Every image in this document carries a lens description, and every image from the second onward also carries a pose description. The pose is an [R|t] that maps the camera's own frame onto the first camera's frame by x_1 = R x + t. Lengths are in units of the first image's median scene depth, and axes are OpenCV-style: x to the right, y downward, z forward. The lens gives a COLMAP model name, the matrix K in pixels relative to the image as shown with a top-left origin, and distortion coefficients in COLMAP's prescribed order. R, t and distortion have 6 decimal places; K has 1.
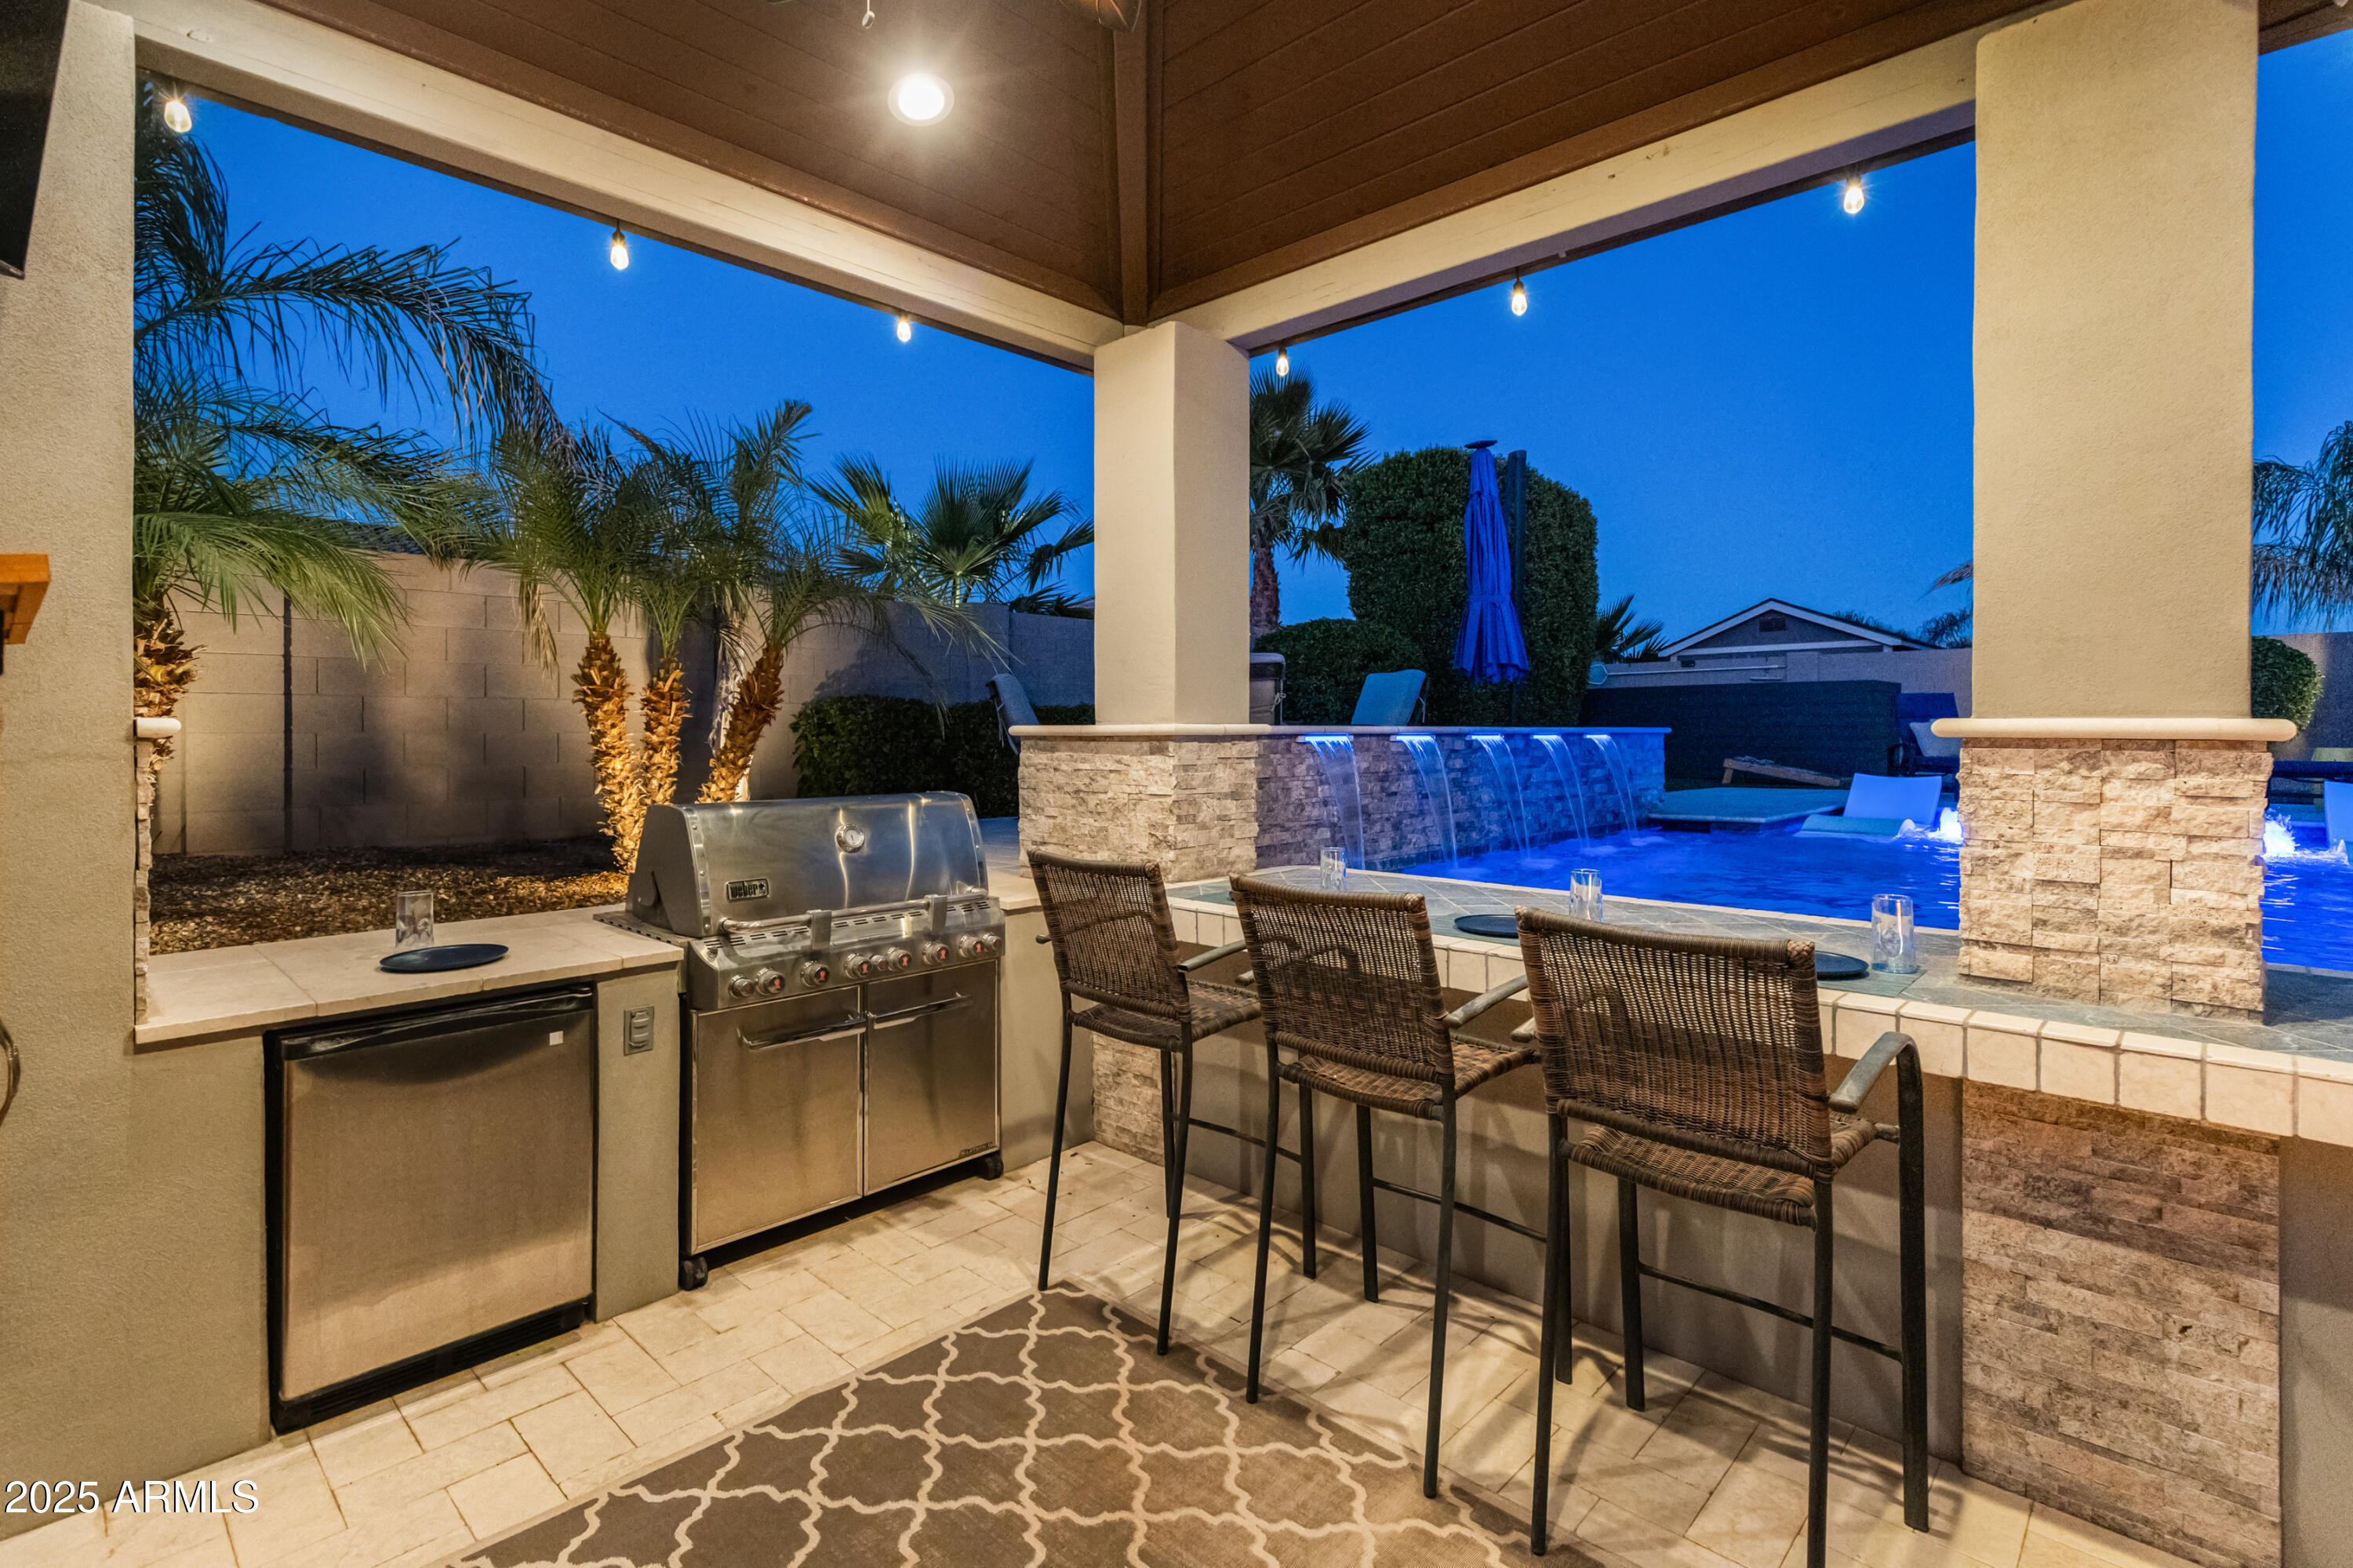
lens RADIAL K [[1100.6, 0, 1208.3], [0, 1100.6, 736.4], [0, 0, 1]] dist [0.011401, -0.002912]
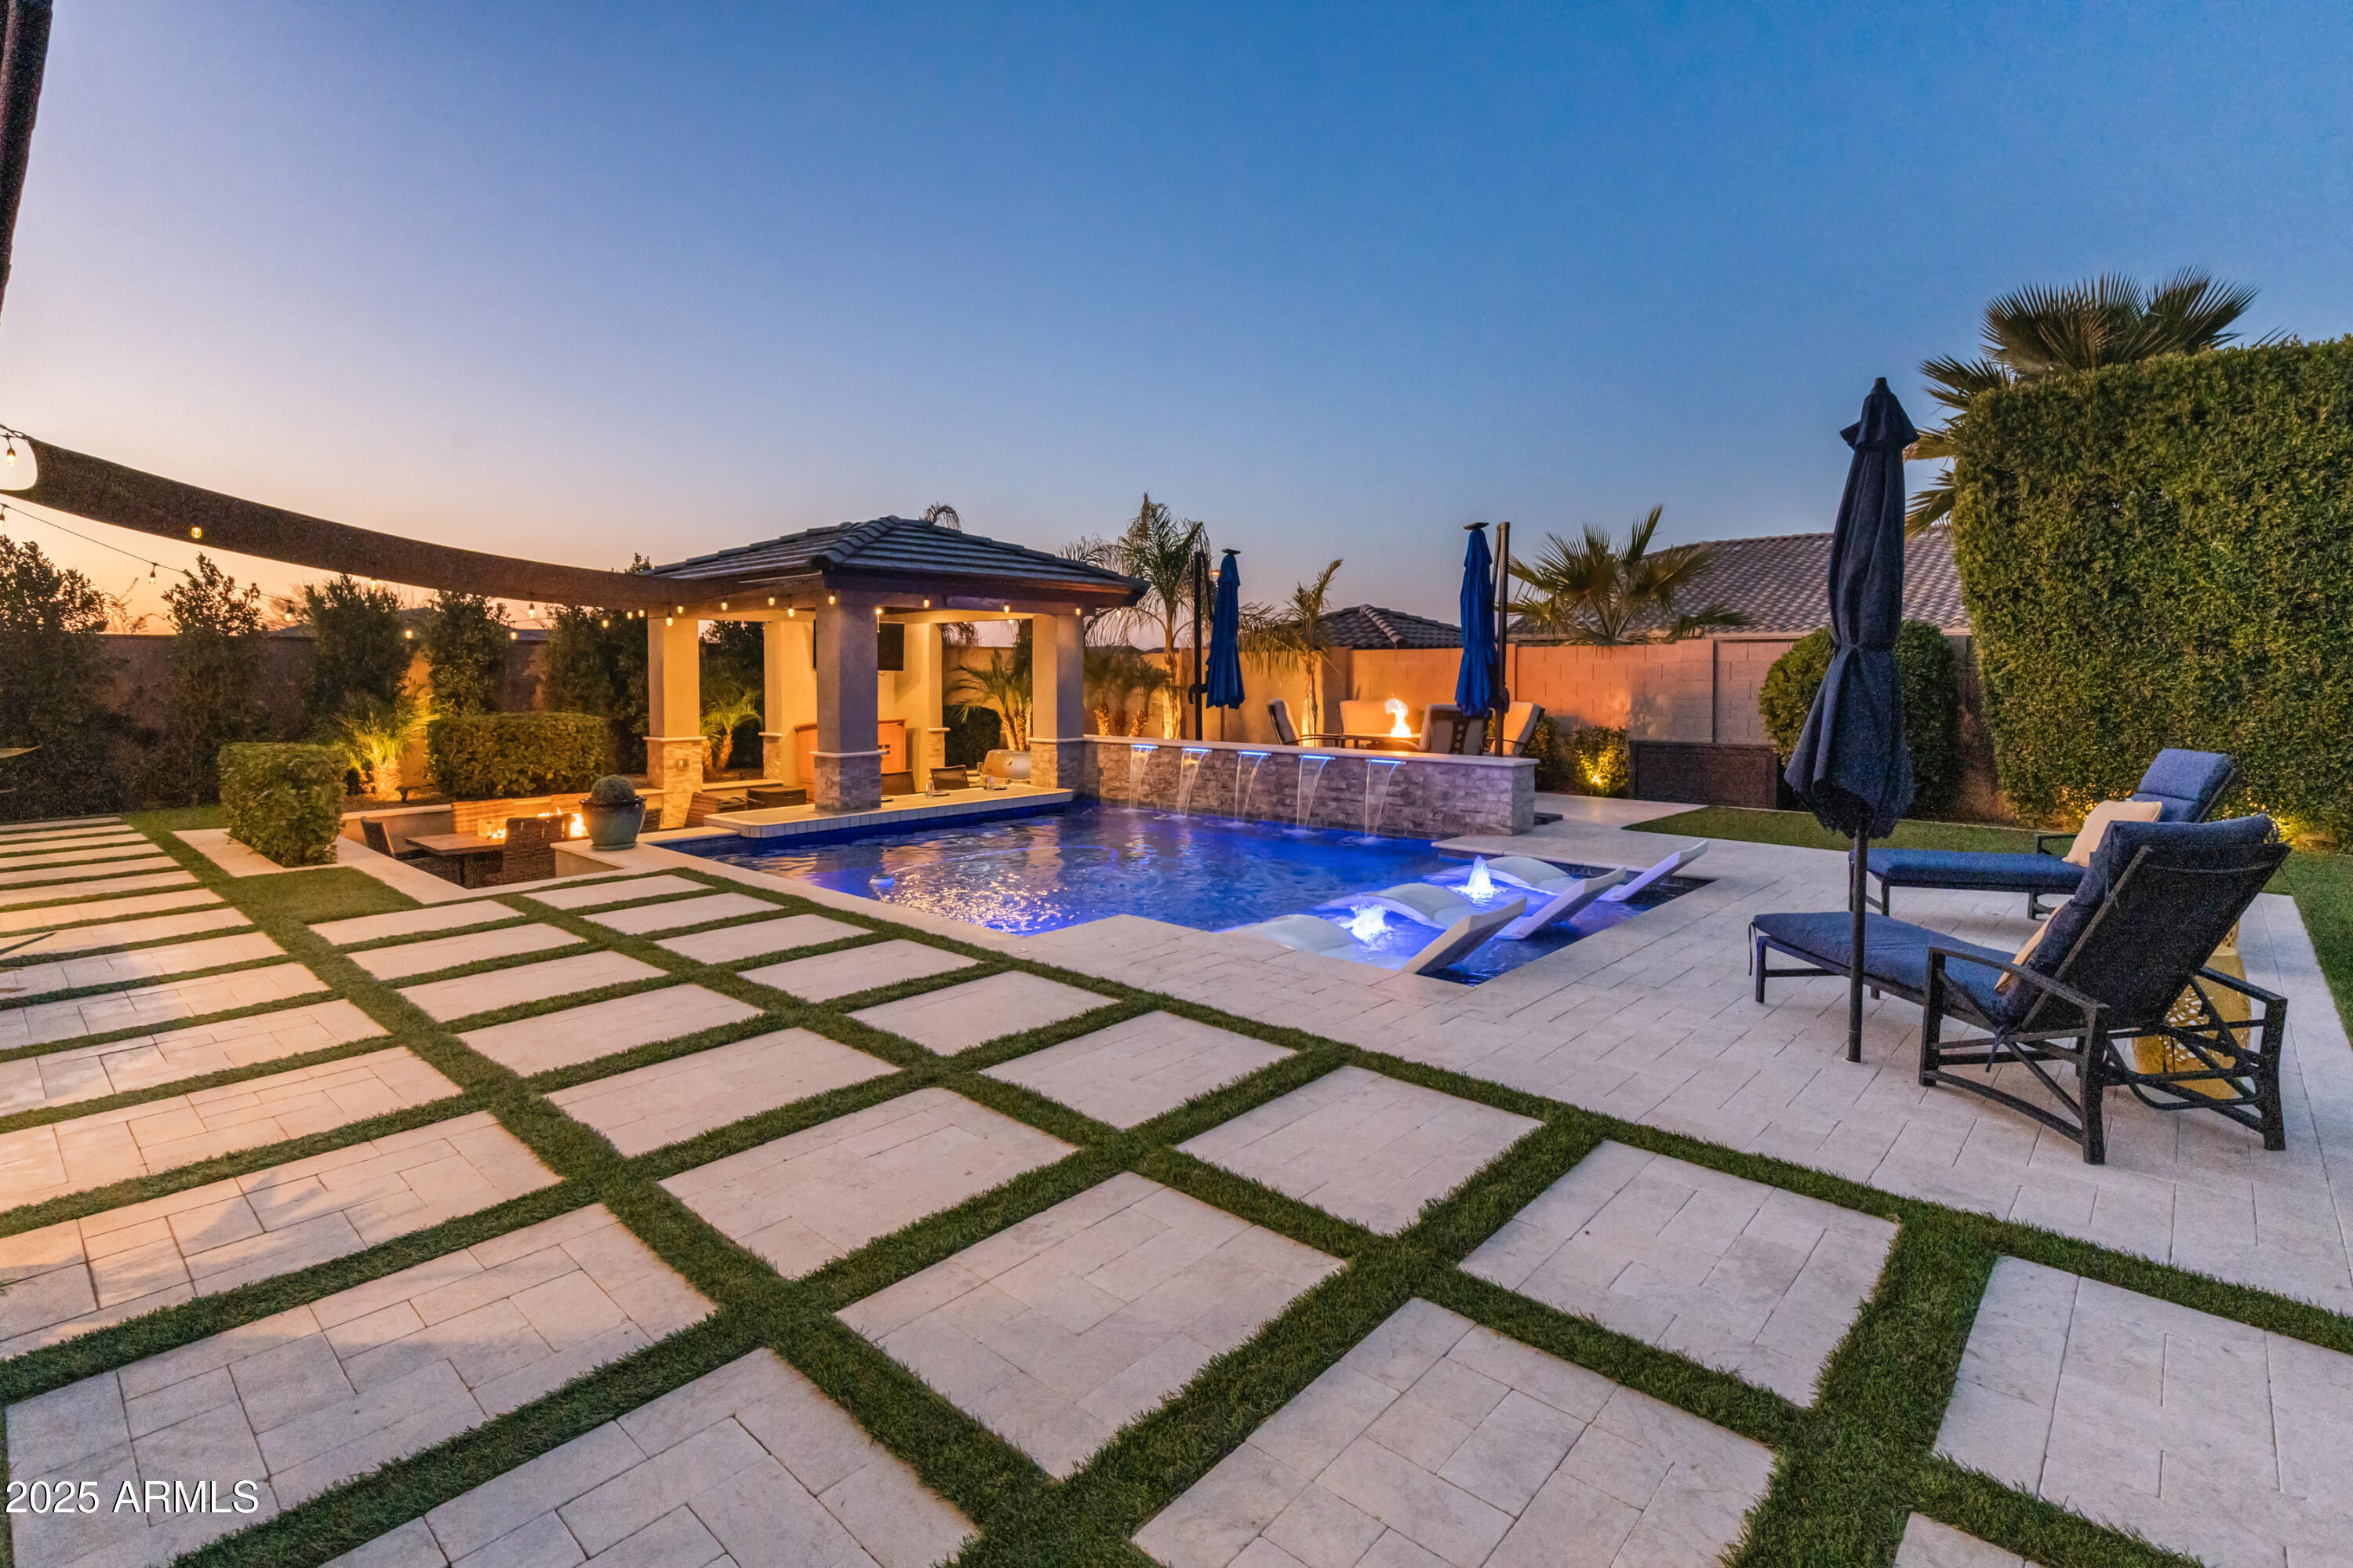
lens RADIAL K [[1100.6, 0, 1182.3], [0, 1100.6, 678.3], [0, 0, 1]] dist [0.011401, -0.002912]
pose [[0.020017, 0.009326, -0.999756, 3.108713], [-0.003415, 0.999951, 0.009259, -0.209822], [0.999794, 0.003229, 0.020048, 1.310746]]
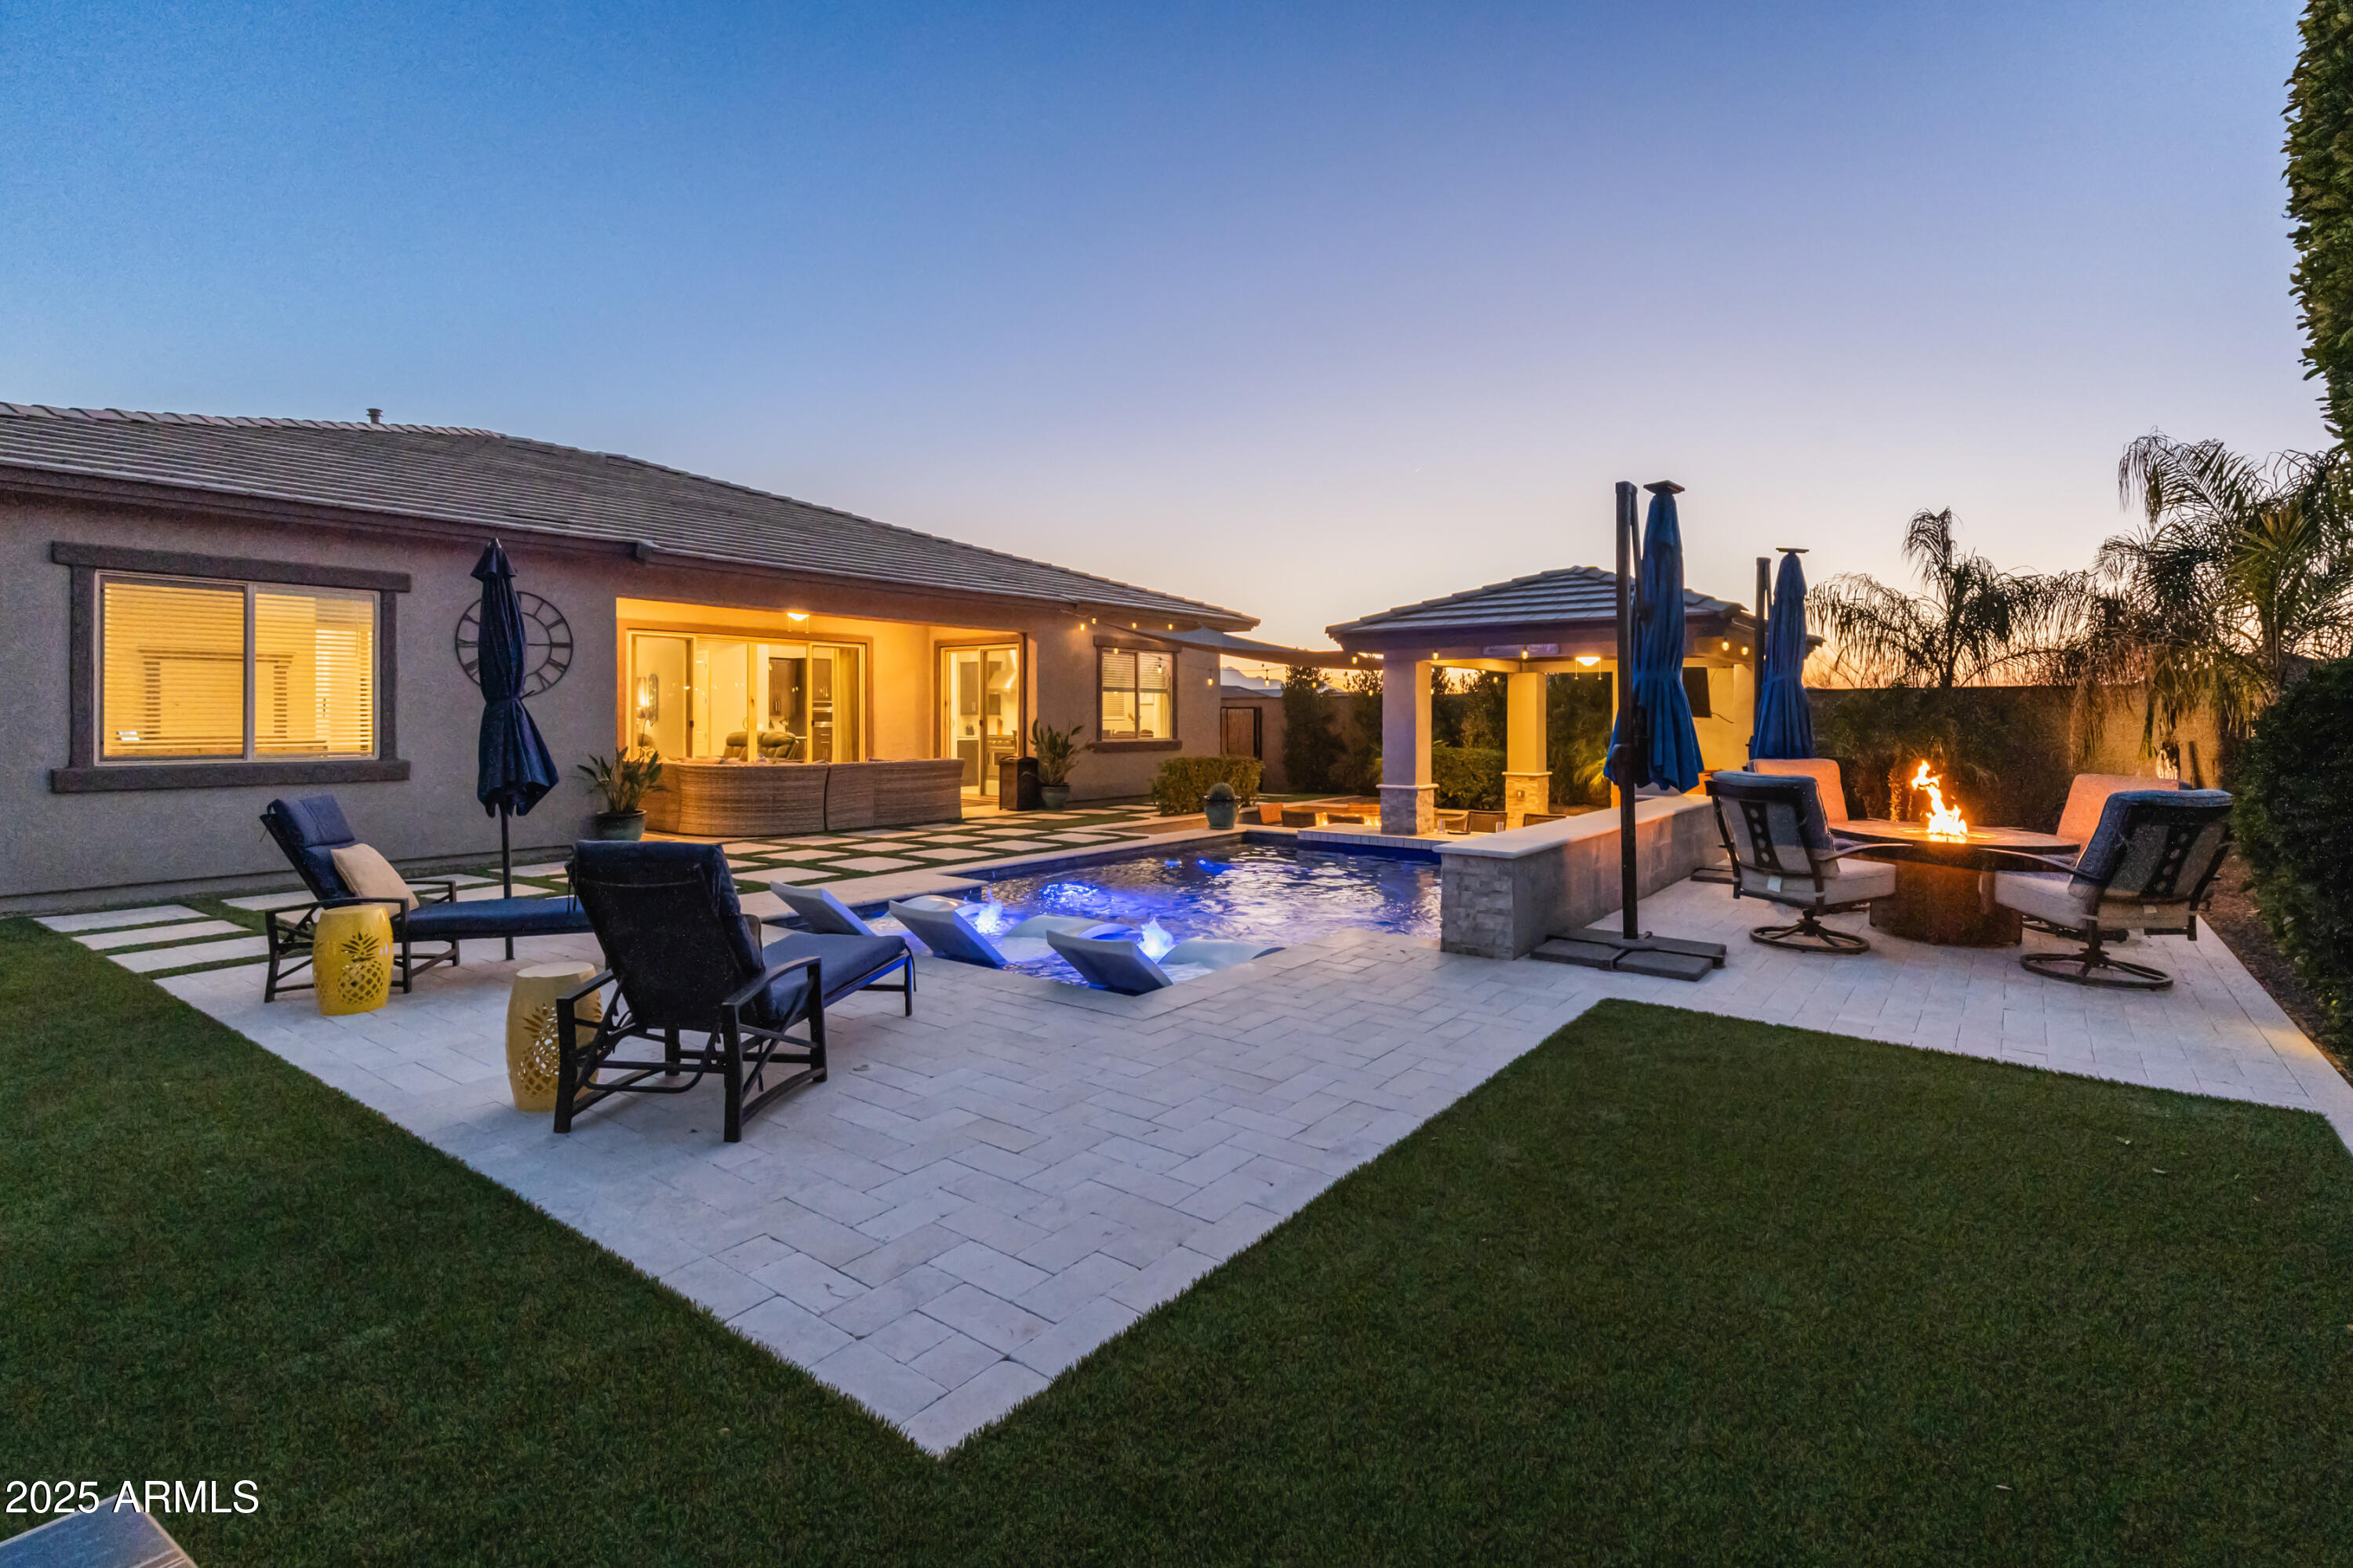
lens RADIAL K [[1100.6, 0, 1226.4], [0, 1100.6, 716.3], [0, 0, 1]] dist [0.011401, -0.002912]
pose [[-0.992160, -0.002147, -0.124957, 1.353088], [-0.002819, 0.999983, 0.005198, -0.215528], [0.124944, 0.005510, -0.992148, 3.599311]]
